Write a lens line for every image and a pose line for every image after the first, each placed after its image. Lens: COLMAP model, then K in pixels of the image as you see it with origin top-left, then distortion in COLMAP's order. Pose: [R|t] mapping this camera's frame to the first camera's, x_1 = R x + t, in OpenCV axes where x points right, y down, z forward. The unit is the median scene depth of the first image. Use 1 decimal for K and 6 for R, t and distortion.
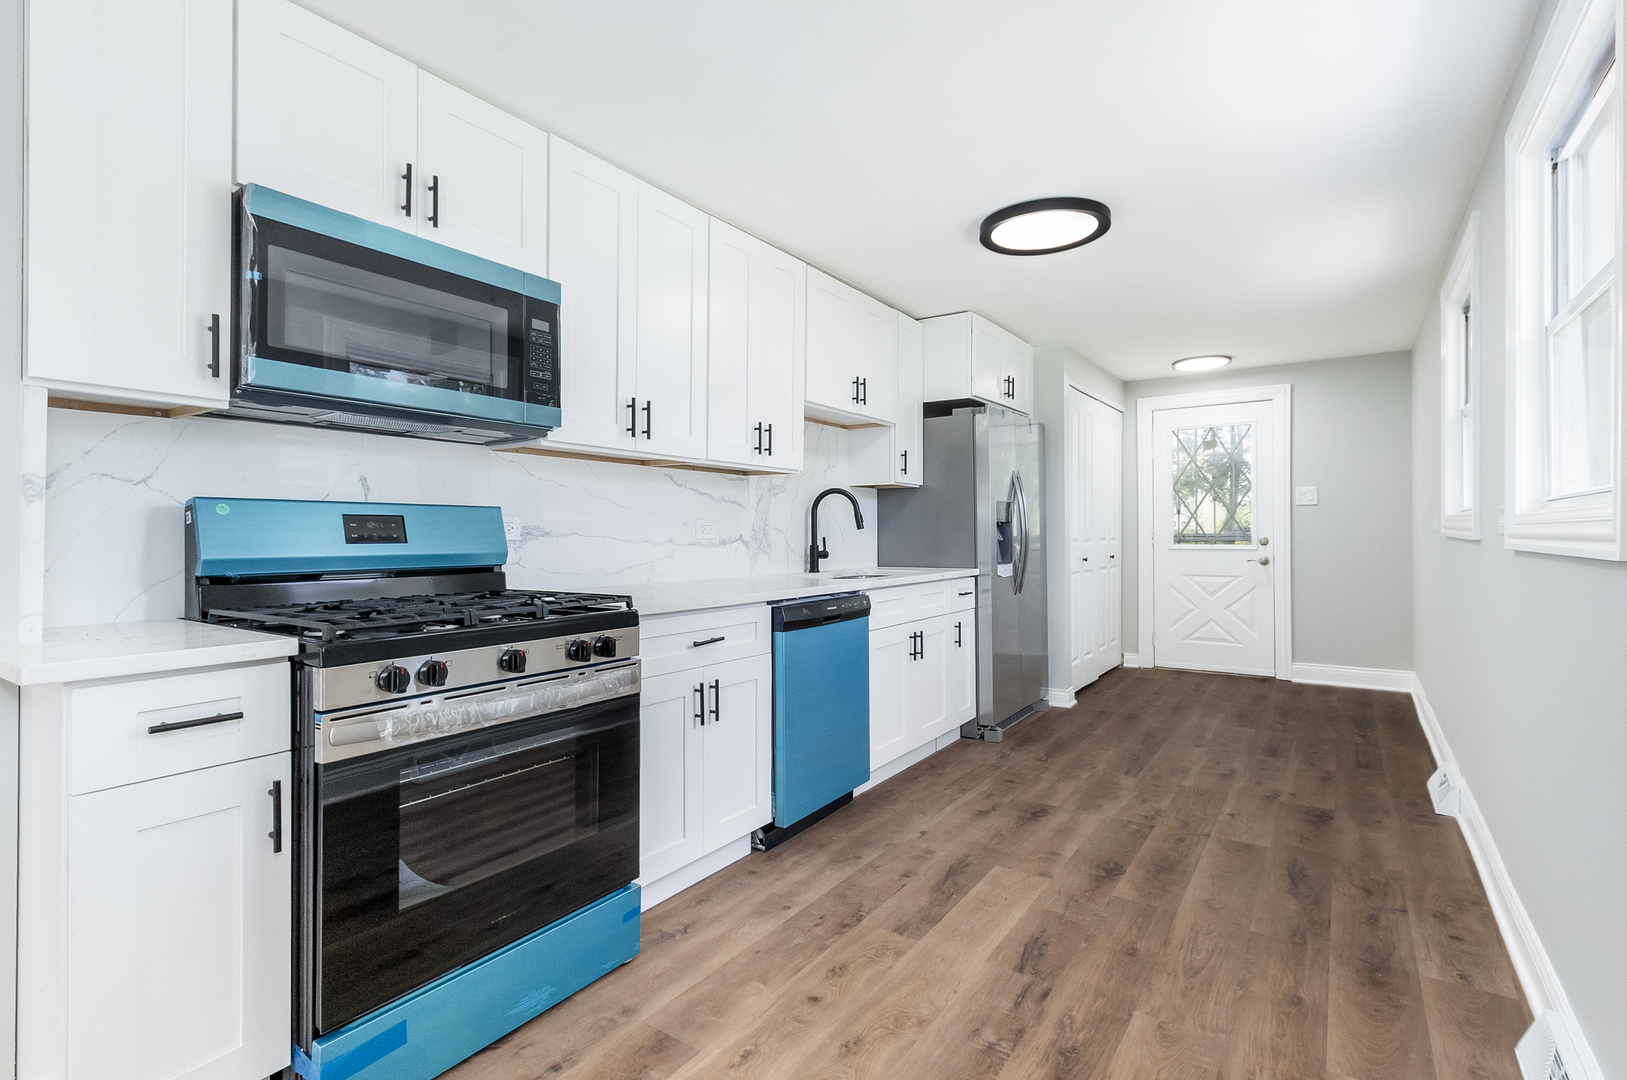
lens RADIAL K [[760.8, 0, 807.3], [0, 760.8, 532.6], [0, 0, 1]] dist [0.000857, -0.000709]
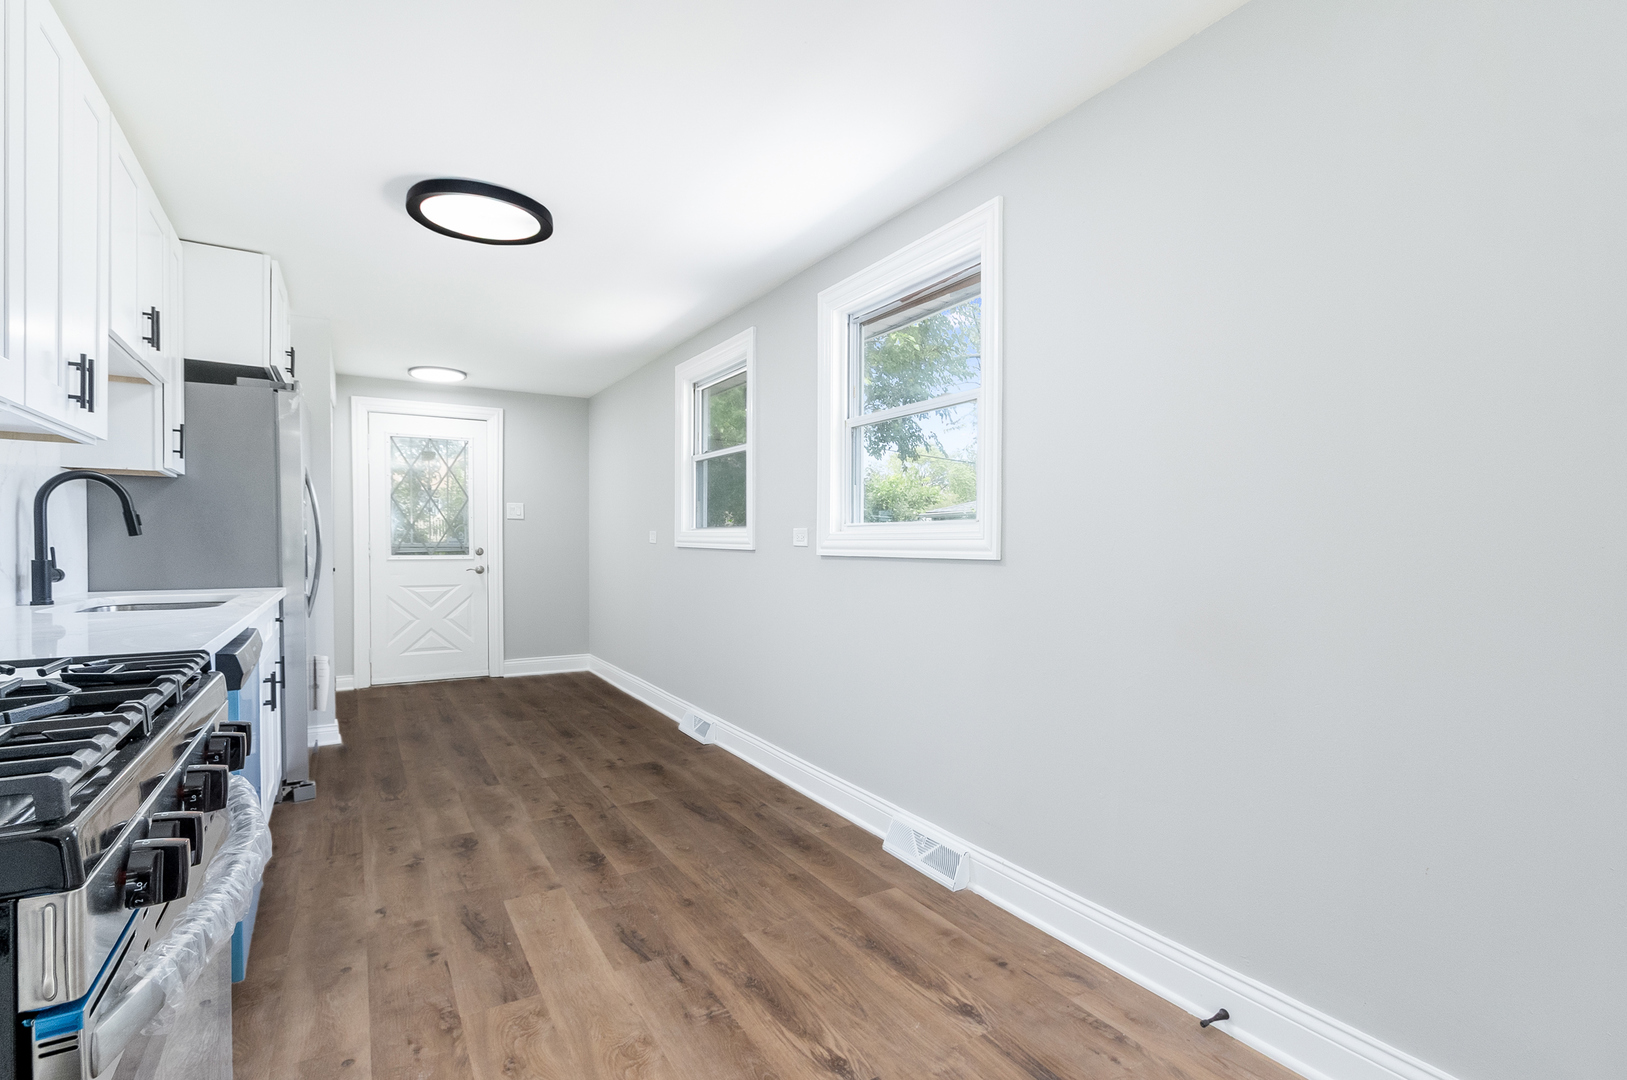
lens RADIAL K [[778.9, 0, 806.6], [0, 778.9, 553.0], [0, 0, 1]] dist [0.001244, -0.000175]
pose [[0.413105, -0.005429, 0.910667, -0.419783], [-0.006227, 0.999942, 0.008786, 0.002397], [-0.910662, -0.009300, 0.413047, 0.249297]]
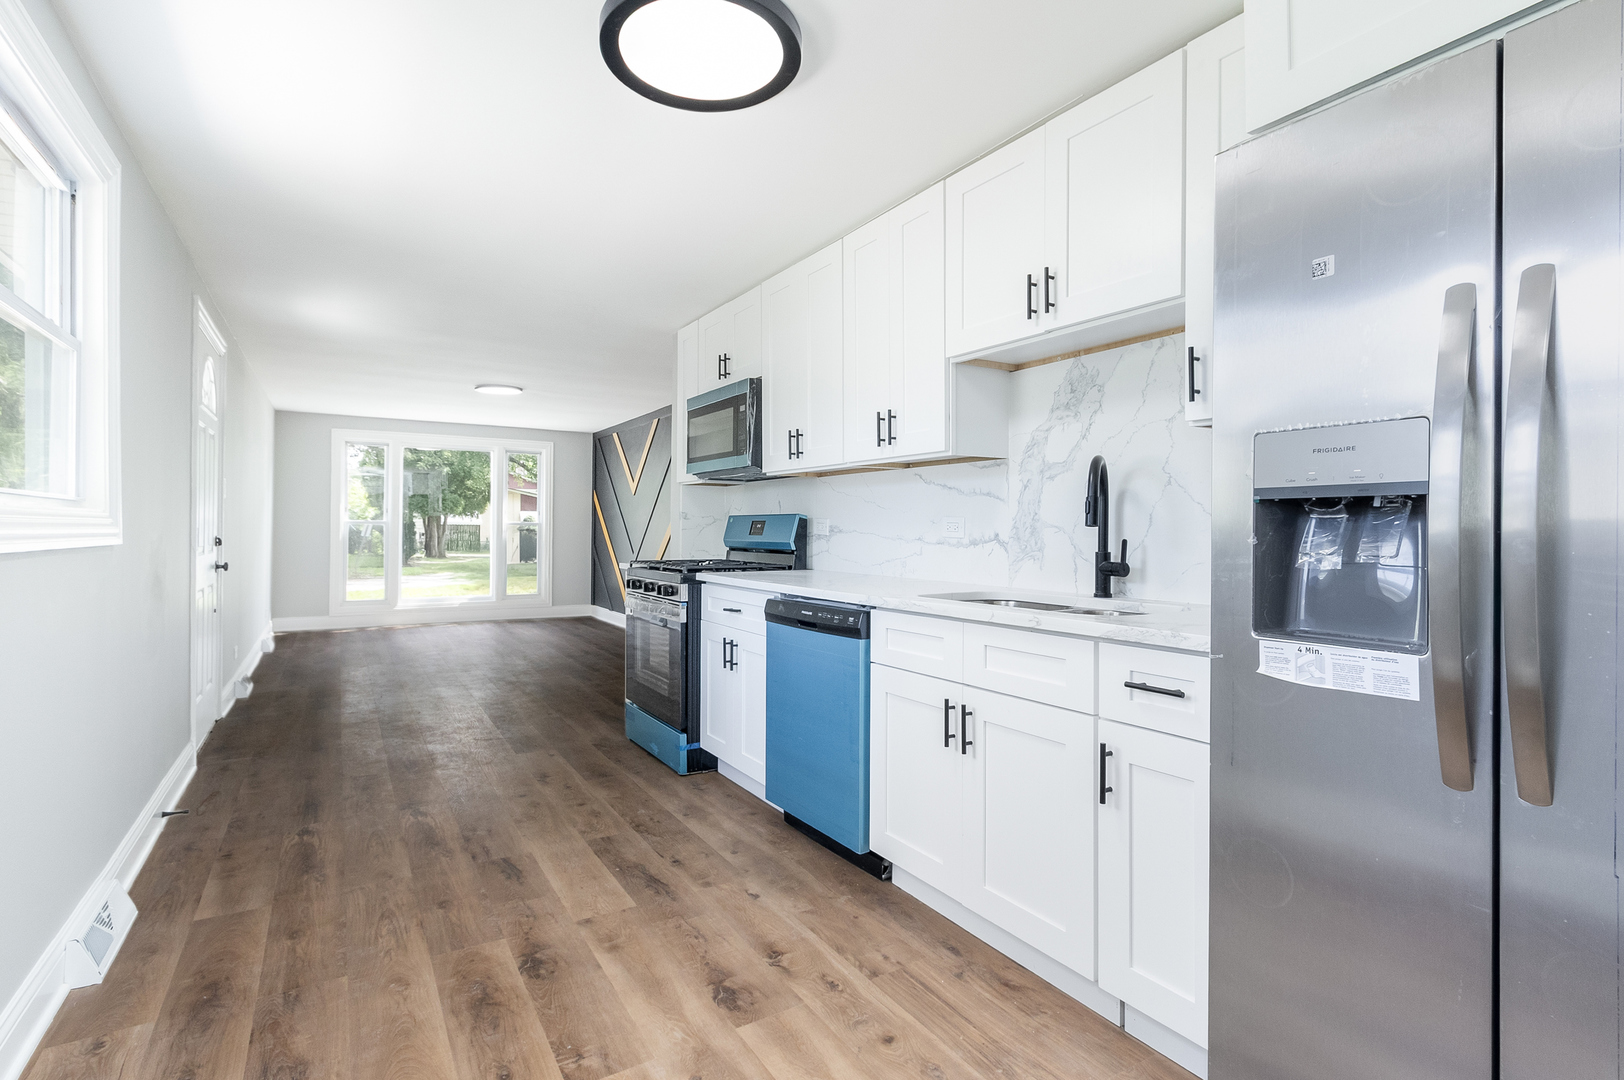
lens RADIAL K [[759.4, 0, 805.8], [0, 759.4, 532.6], [0, 0, 1]] dist [0.000857, -0.000709]
pose [[-0.392264, 0.004591, -0.919841, 0.894740], [-0.002351, 0.999979, 0.005994, -0.003300], [0.919850, 0.004514, -0.392245, 1.387572]]
